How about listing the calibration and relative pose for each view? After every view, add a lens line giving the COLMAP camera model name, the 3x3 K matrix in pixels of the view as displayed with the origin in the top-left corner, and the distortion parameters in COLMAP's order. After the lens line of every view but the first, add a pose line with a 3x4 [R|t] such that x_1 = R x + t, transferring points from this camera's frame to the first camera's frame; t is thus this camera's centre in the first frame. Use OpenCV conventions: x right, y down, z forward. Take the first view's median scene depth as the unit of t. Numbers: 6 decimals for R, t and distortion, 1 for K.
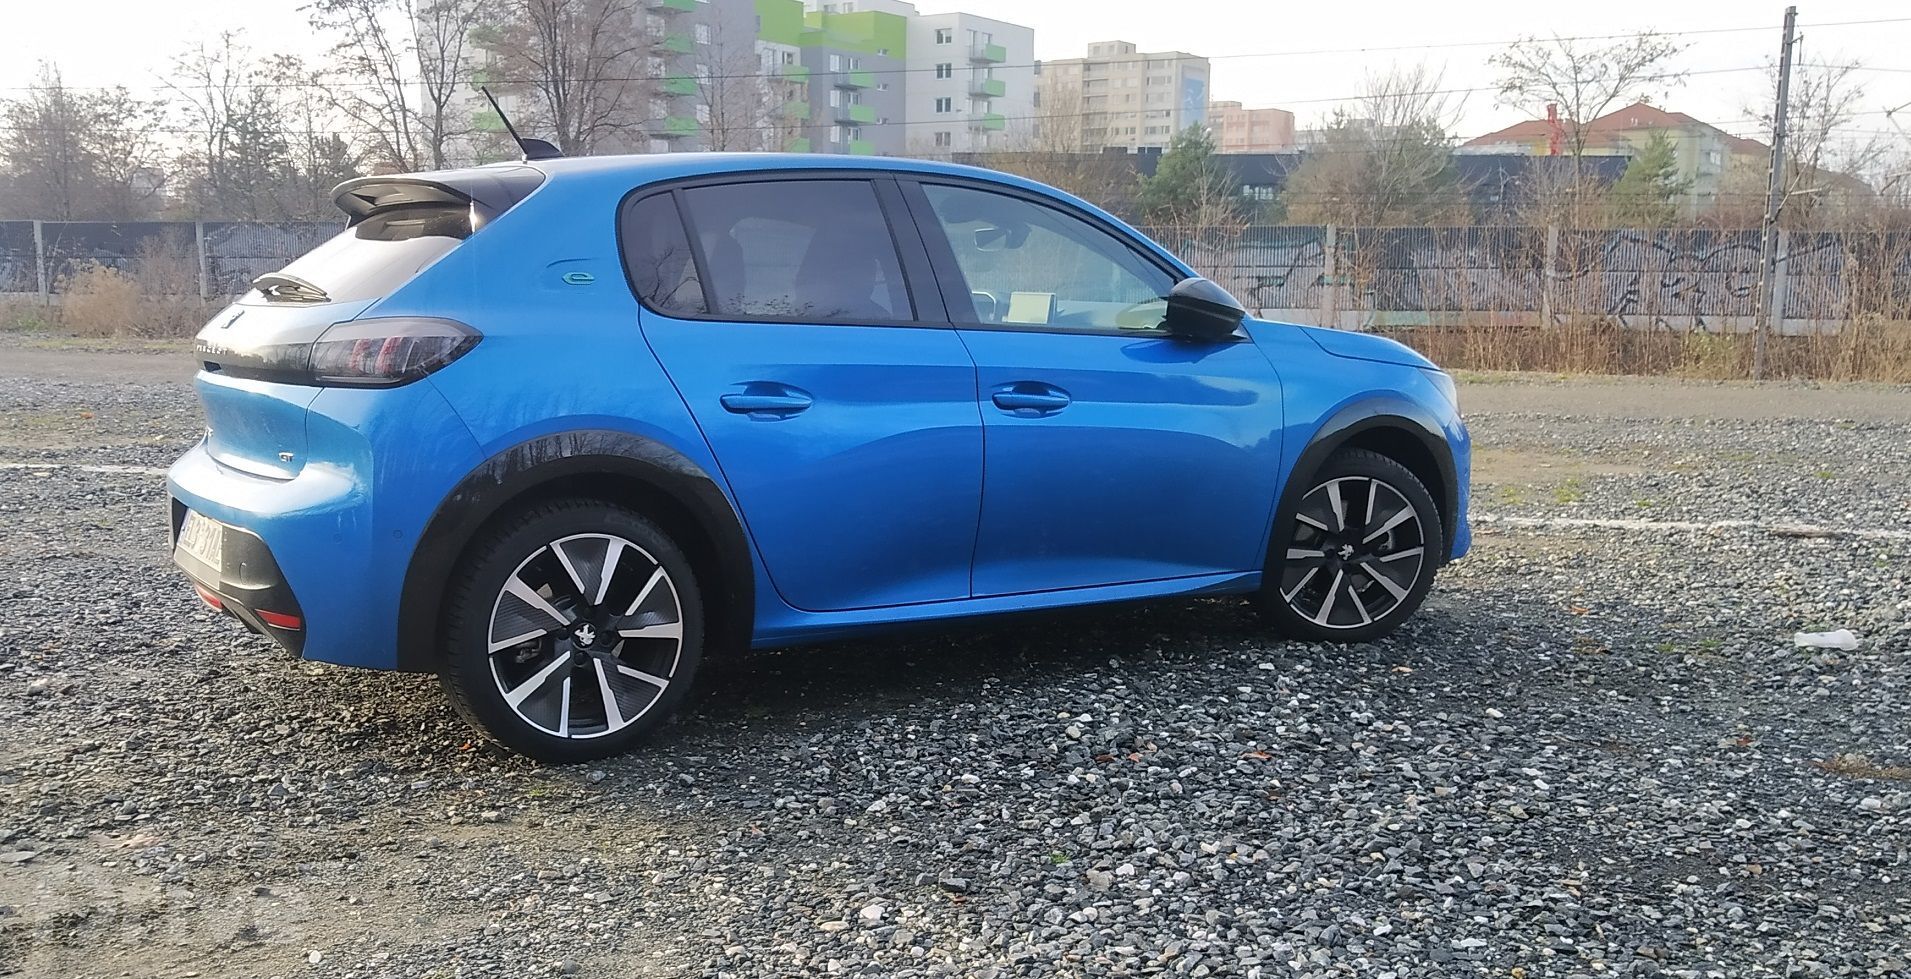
lens RADIAL K [[1666.6, 0, 905.7], [0, 1666.6, 535.3], [0, 0, 1]] dist [0.069832, -0.133142]
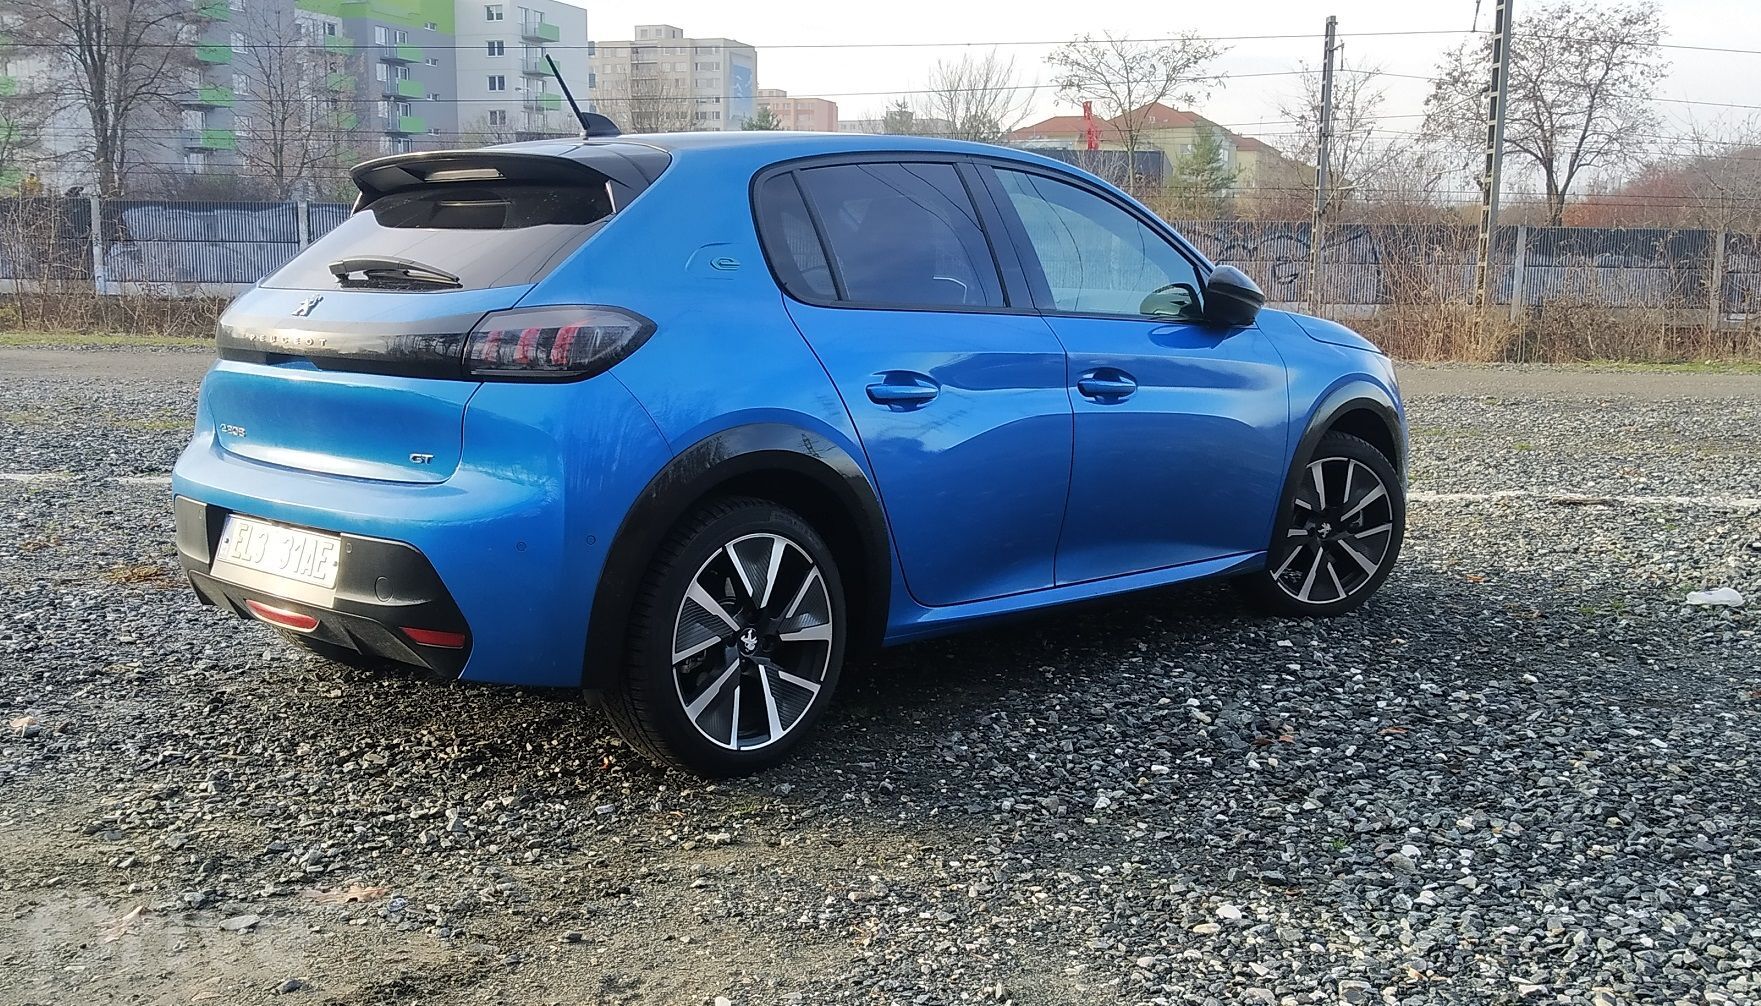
lens RADIAL K [[1672.1, 0, 819.6], [0, 1672.1, 510.9], [0, 0, 1]] dist [0.082554, -0.178770]
pose [[0.975989, -0.025599, 0.216312, -0.291169], [0.026698, 0.999641, -0.002159, -0.008610], [-0.216179, 0.007883, 0.976322, 0.054157]]
